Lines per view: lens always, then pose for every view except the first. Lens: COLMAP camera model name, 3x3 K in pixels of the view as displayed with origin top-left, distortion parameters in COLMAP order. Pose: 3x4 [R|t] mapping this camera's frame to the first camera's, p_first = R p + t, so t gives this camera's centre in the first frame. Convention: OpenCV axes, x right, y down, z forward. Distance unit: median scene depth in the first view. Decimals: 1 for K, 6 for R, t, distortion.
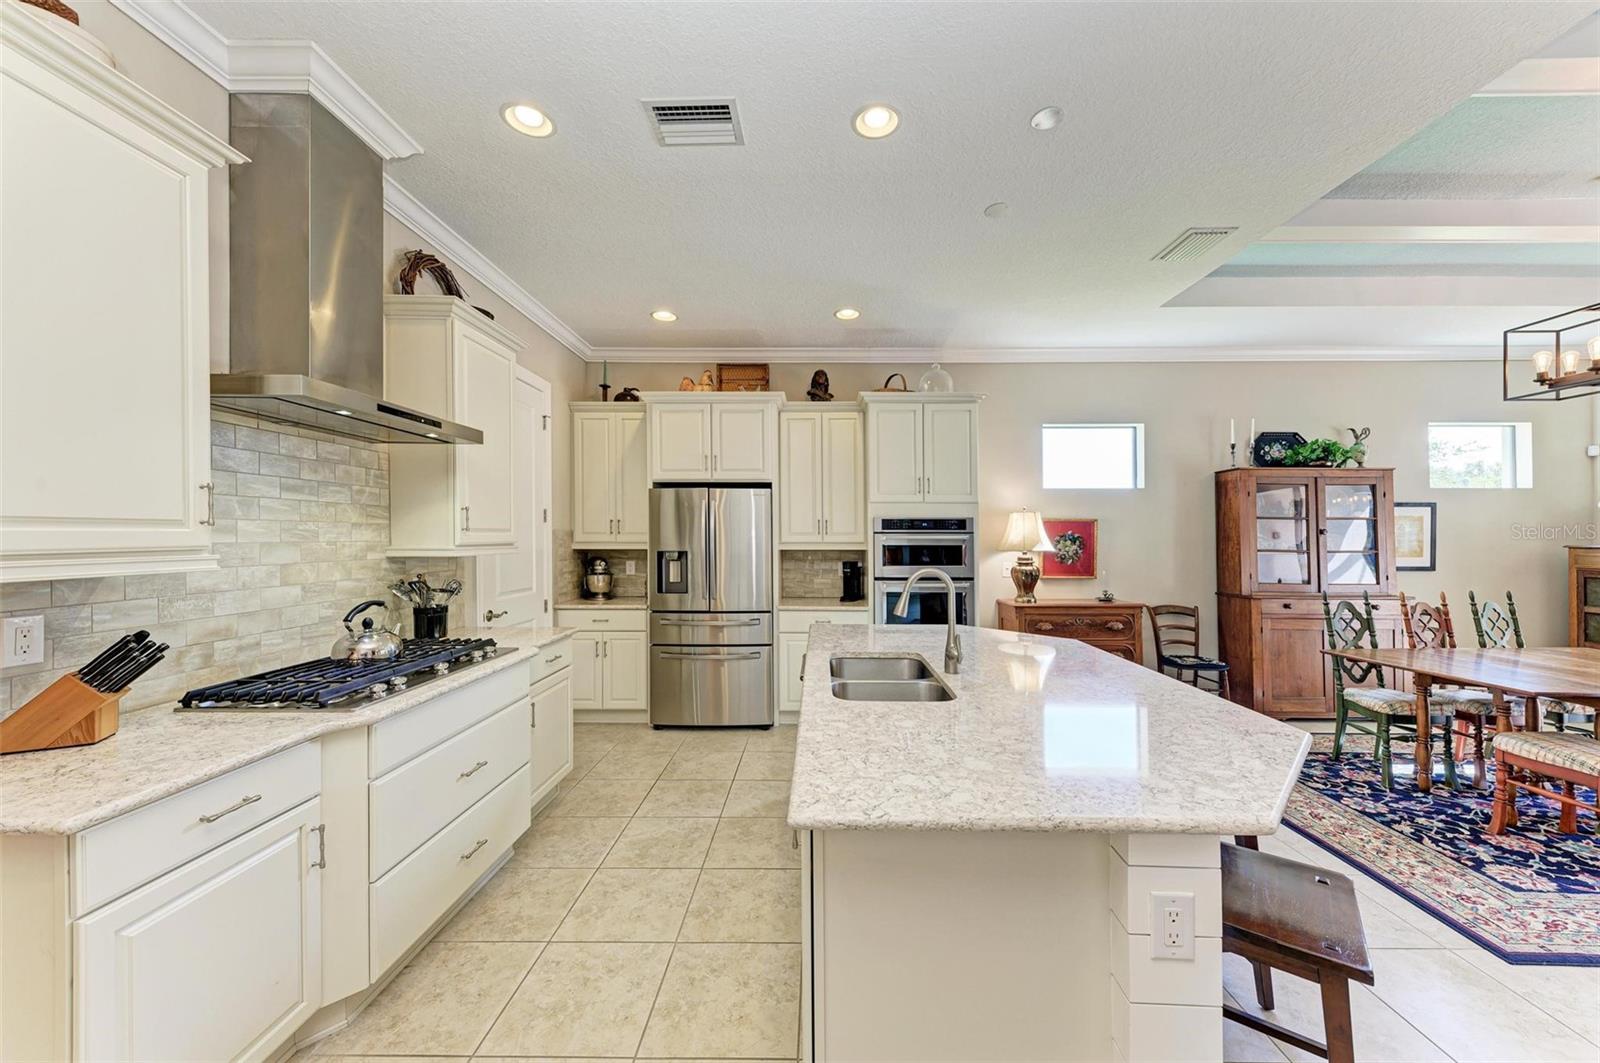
lens RADIAL K [[578.4, 0, 816.9], [0, 578.4, 535.2], [0, 0, 1]] dist [0.014533, -0.000068]
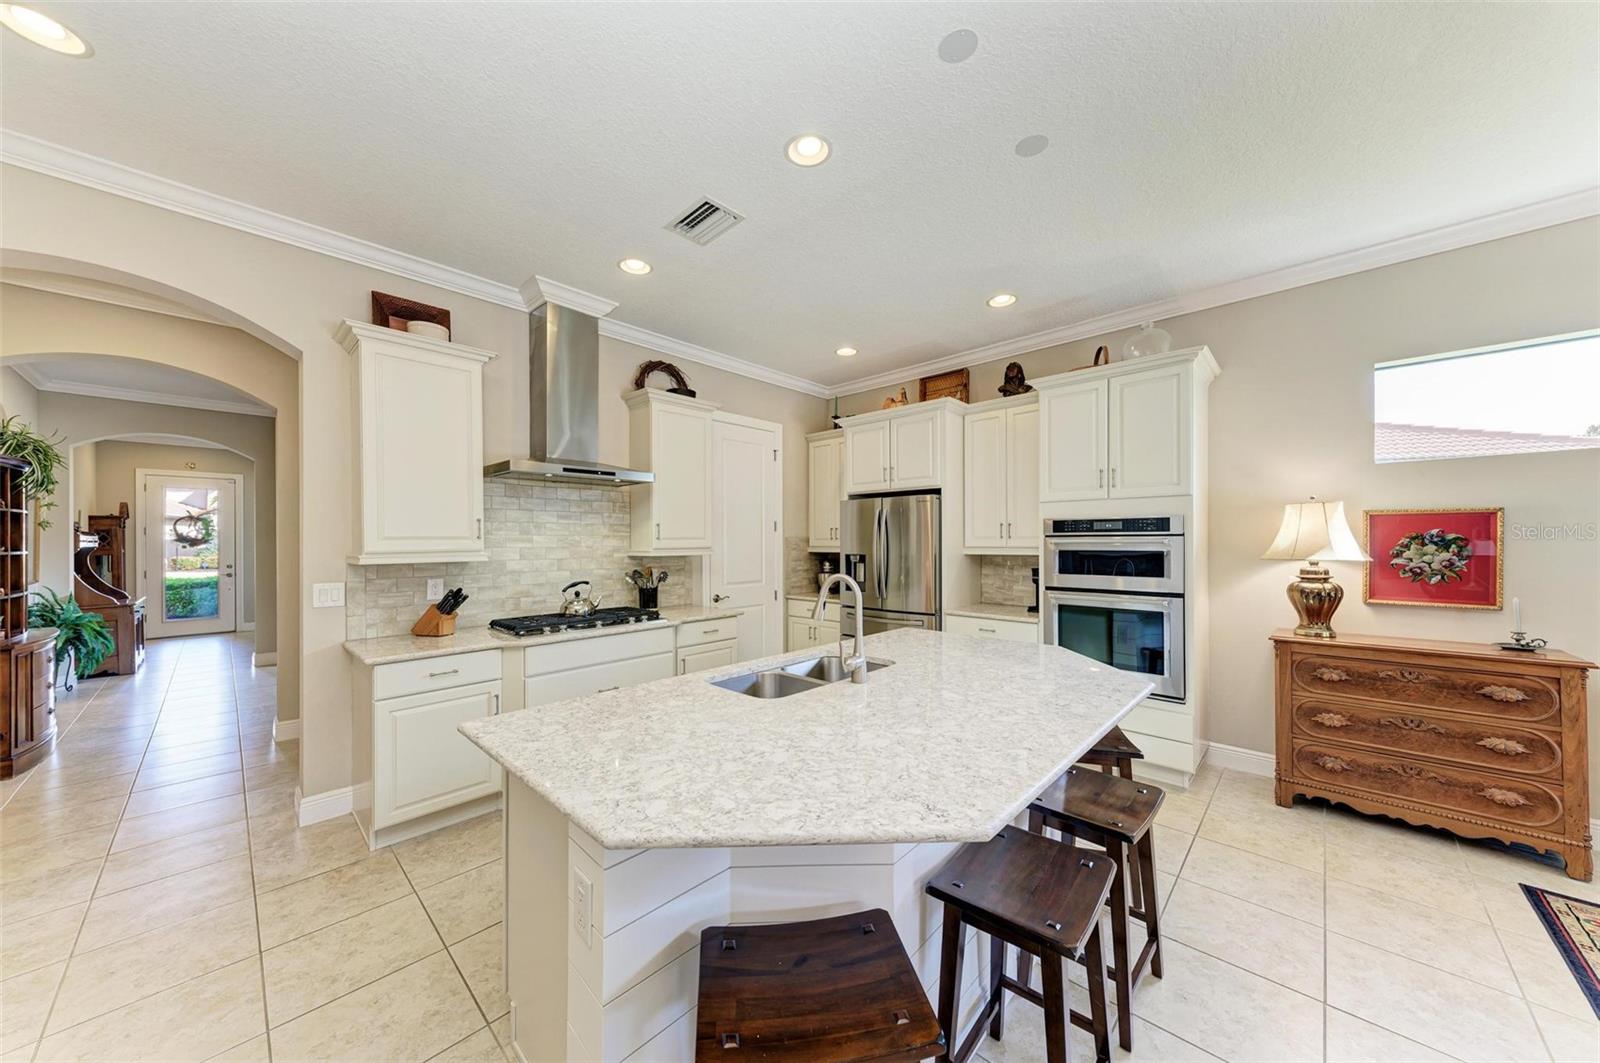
lens RADIAL K [[548.4, 0, 808.2], [0, 548.4, 541.3], [0, 0, 1]] dist [0.009907, -0.000278]
pose [[0.729842, -0.005156, -0.683597, 0.411204], [0.008049, 0.999967, 0.001051, -0.000551], [0.683569, -0.006269, 0.729859, 0.138505]]
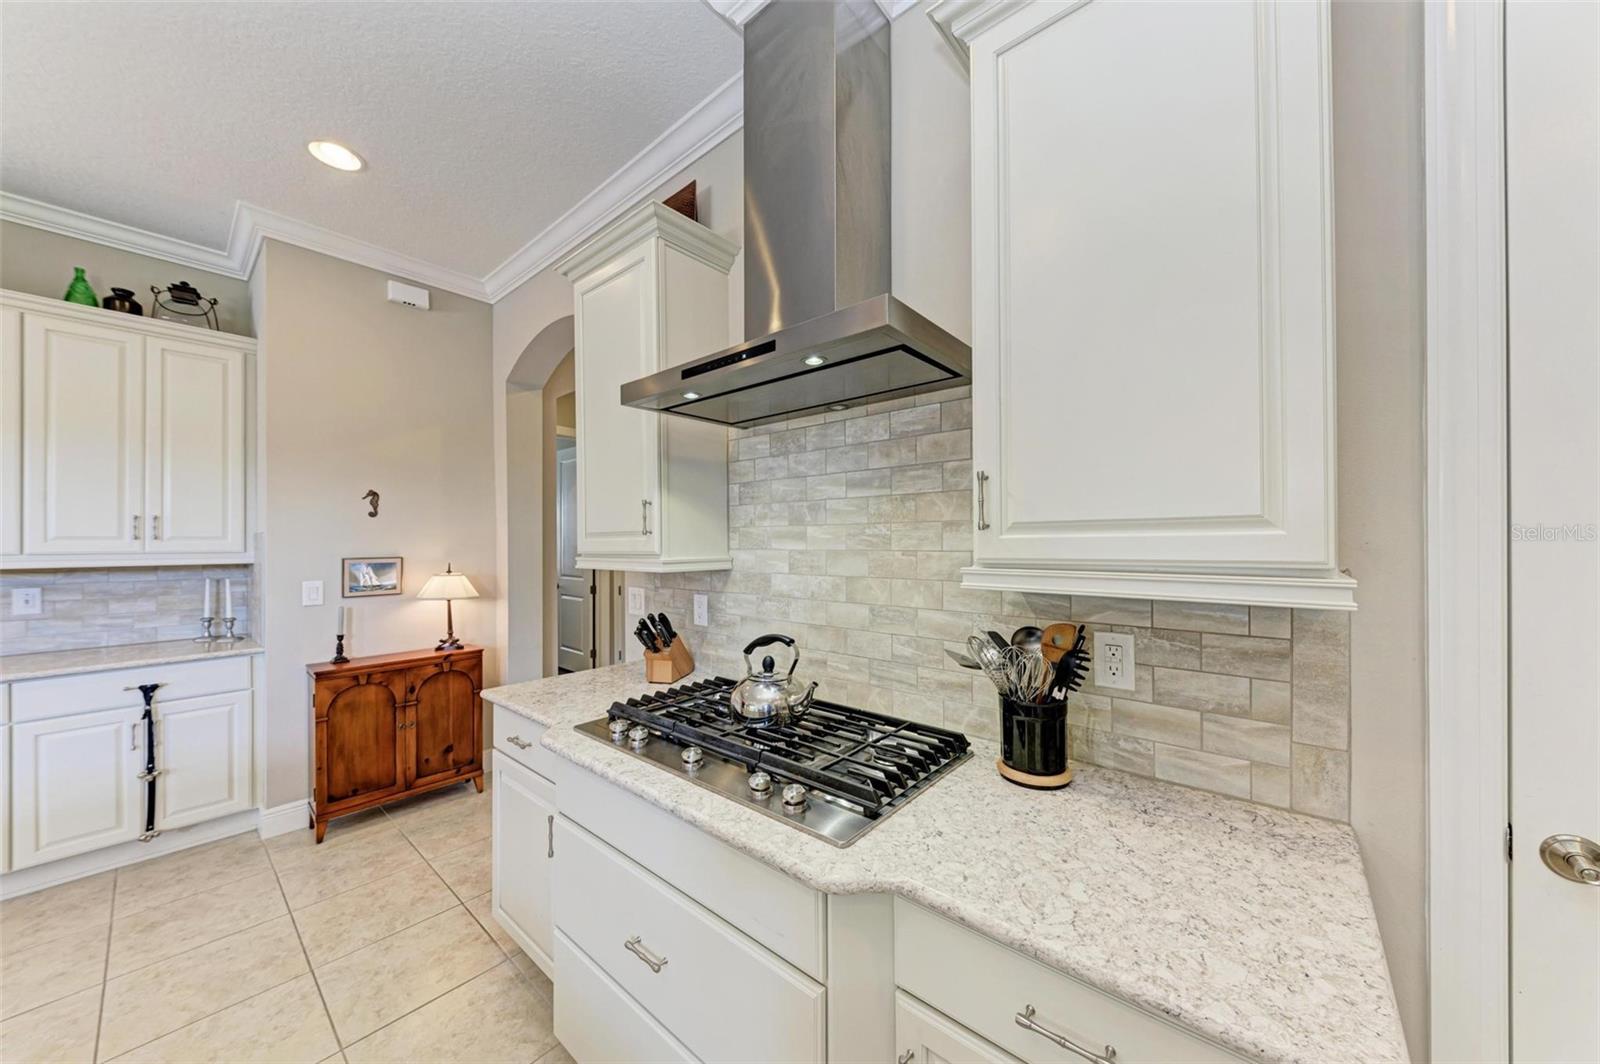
lens RADIAL K [[563.5, 0, 801.6], [0, 563.5, 540.0], [0, 0, 1]] dist [0.013763, 0.000005]
pose [[-0.638303, -0.000617, -0.769785, -0.126444], [0.004619, 0.999979, -0.004632, 0.000491], [0.769771, -0.006513, -0.638287, 0.722479]]
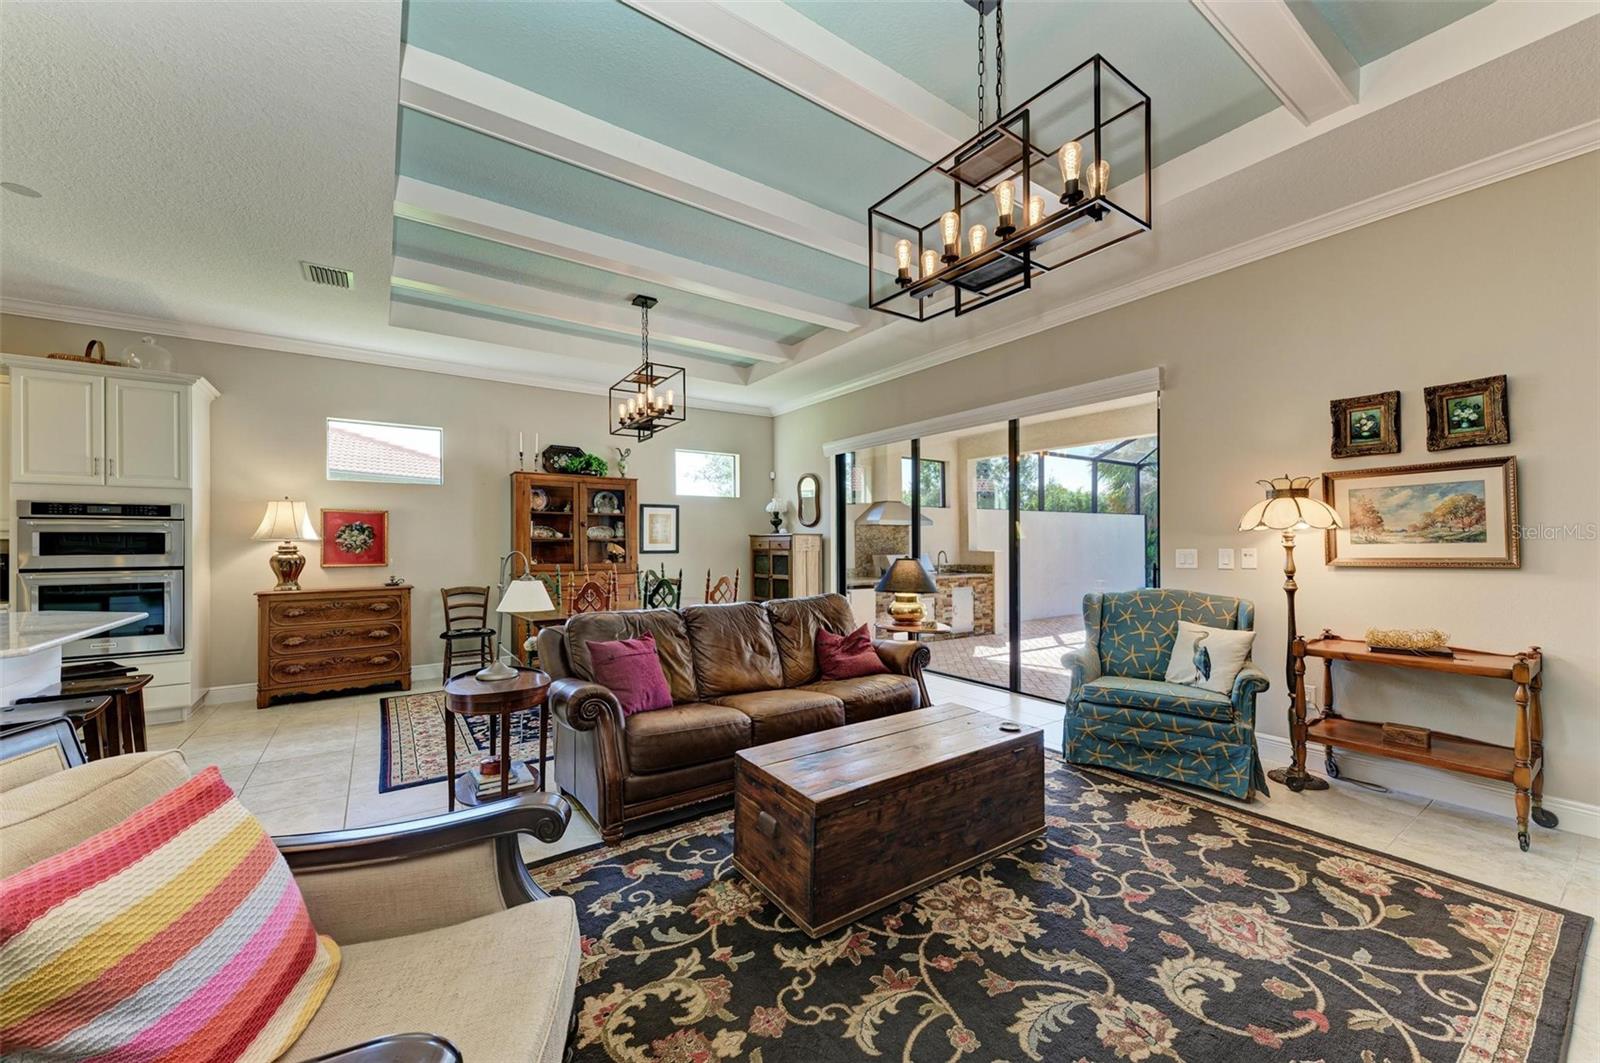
lens RADIAL K [[598.3, 0, 799.2], [0, 598.3, 538.3], [0, 0, 1]] dist [0.021693, -0.008170]
pose [[0.819748, -0.002859, 0.572717, 0.540672], [0.004681, 0.999988, -0.001709, 0.033238], [-0.572705, 0.004082, 0.819751, -0.422114]]
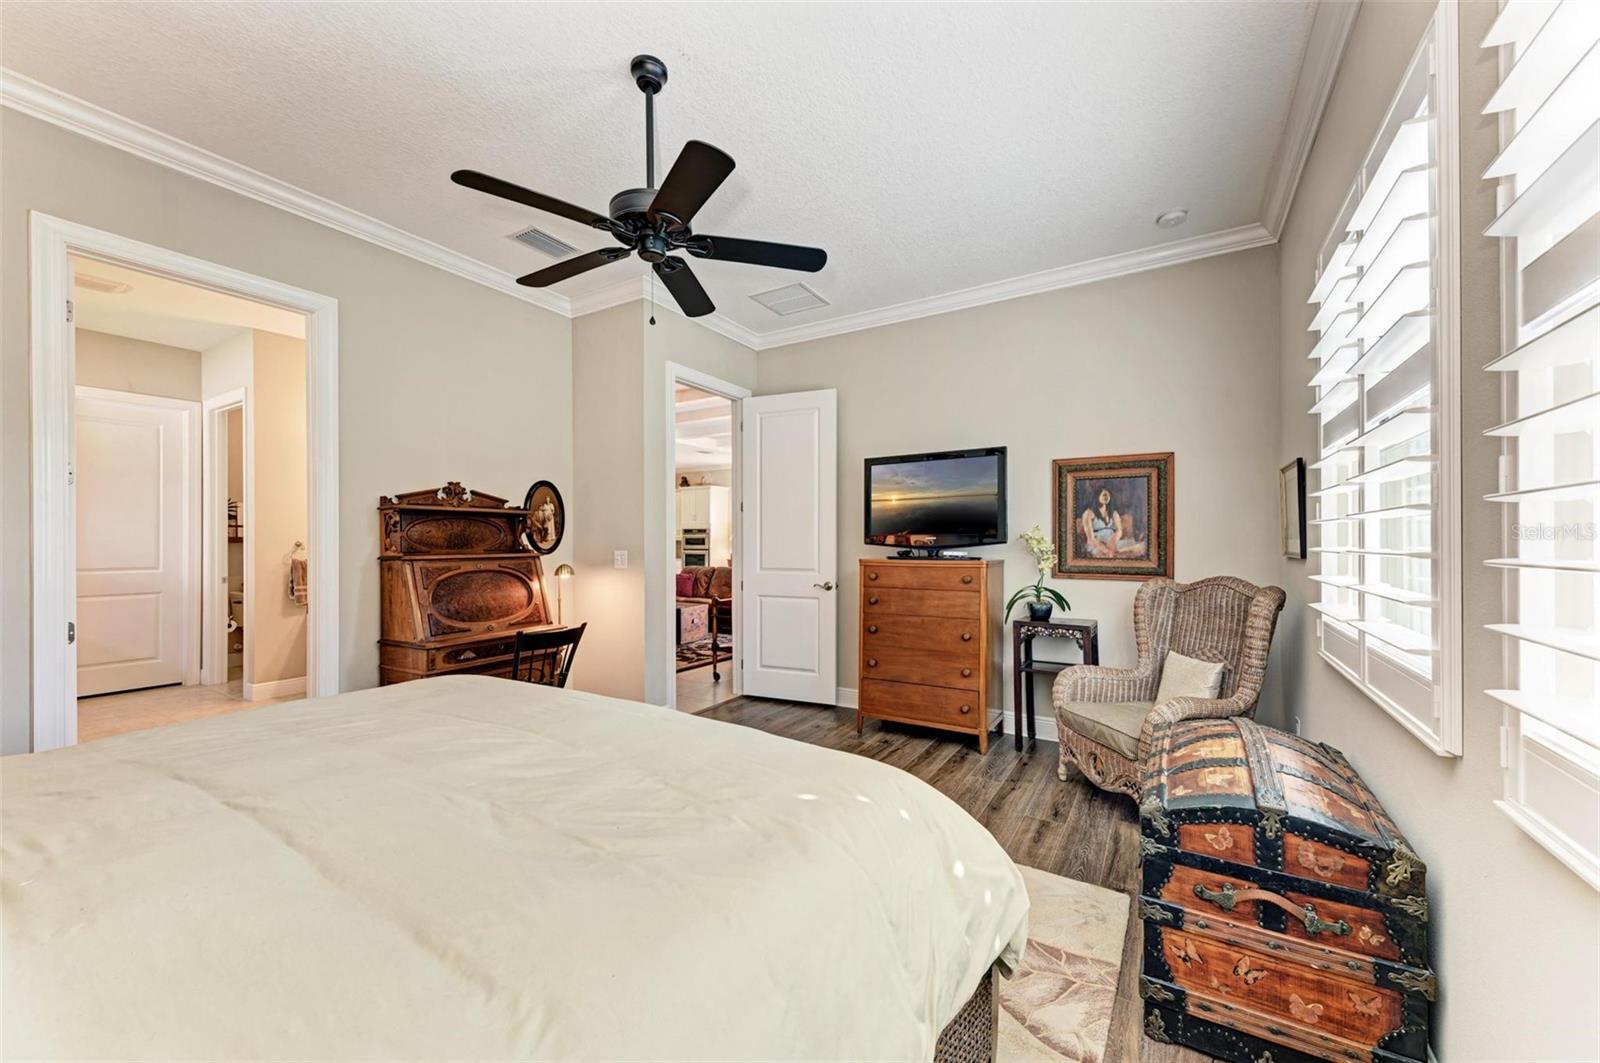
lens RADIAL K [[598.3, 0, 799.2], [0, 598.3, 538.3], [0, 0, 1]] dist [0.021693, -0.008170]
pose [[0.847063, -0.006453, -0.531453, 2.257671], [0.006630, 0.999977, -0.001573, 0.026539], [0.531451, -0.002191, 0.847086, -1.296415]]
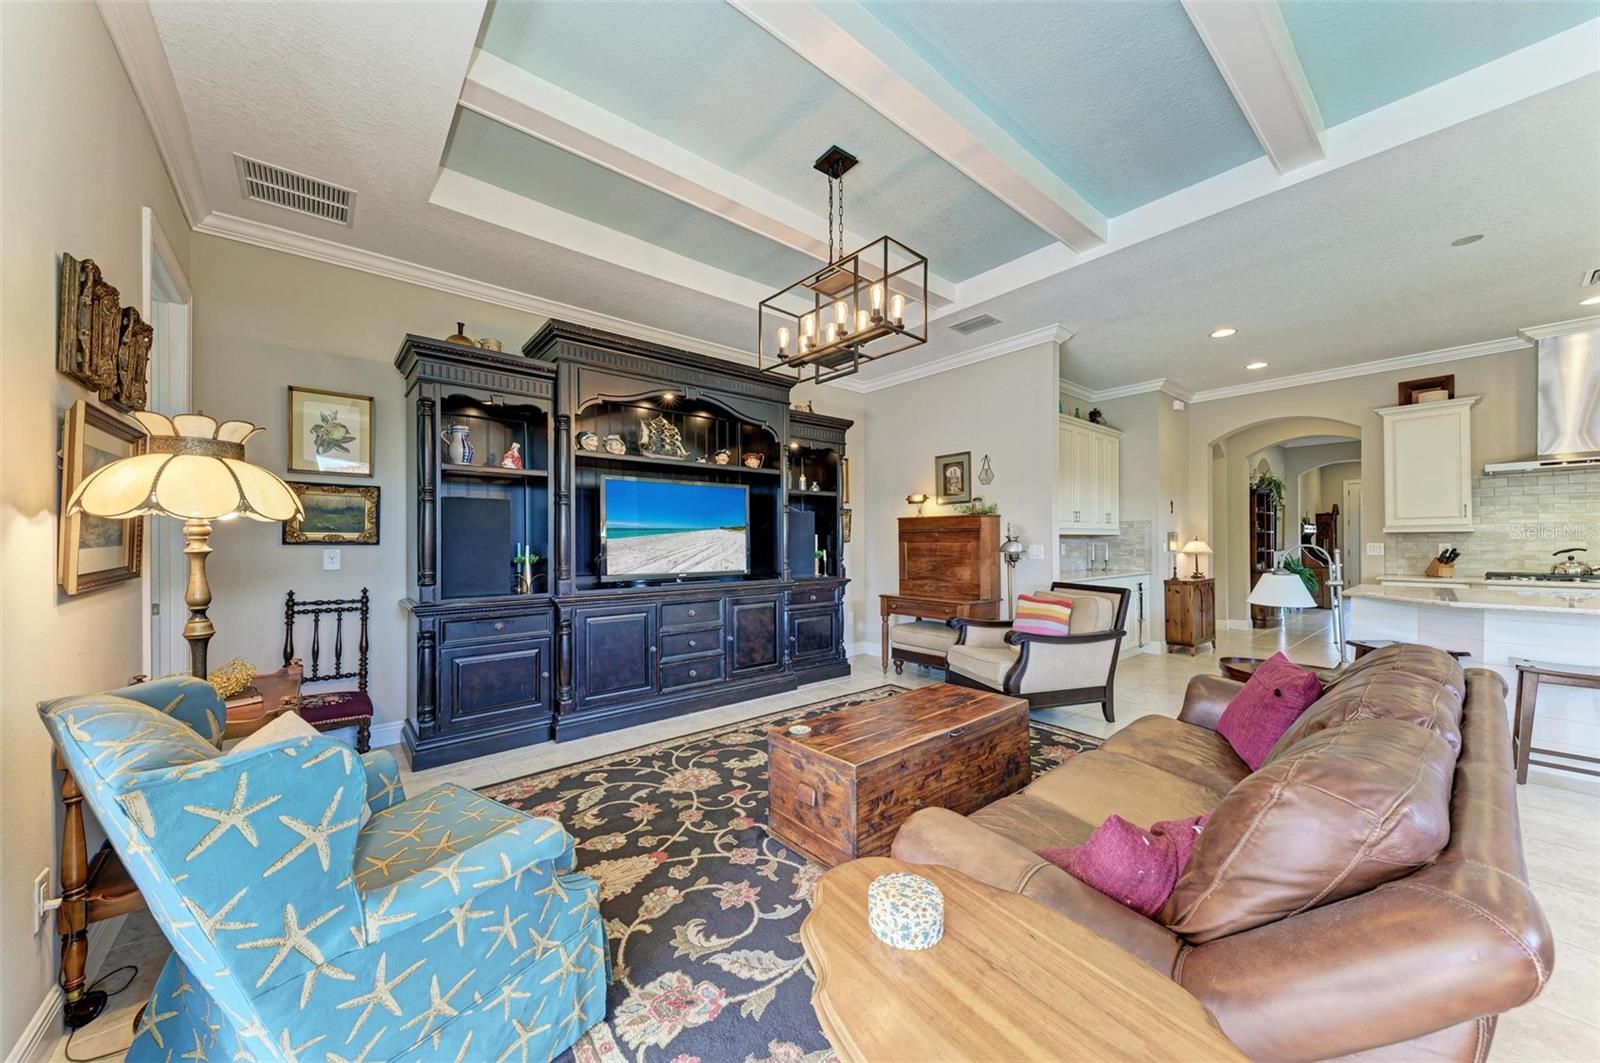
lens RADIAL K [[563.5, 0, 801.6], [0, 563.5, 539.5], [0, 0, 1]] dist [0.013763, 0.000005]
pose [[-0.761384, -0.000985, -0.648300, 1.421938], [0.004419, 0.999968, -0.006709, 0.040418], [0.648286, -0.007973, -0.761355, 0.379529]]
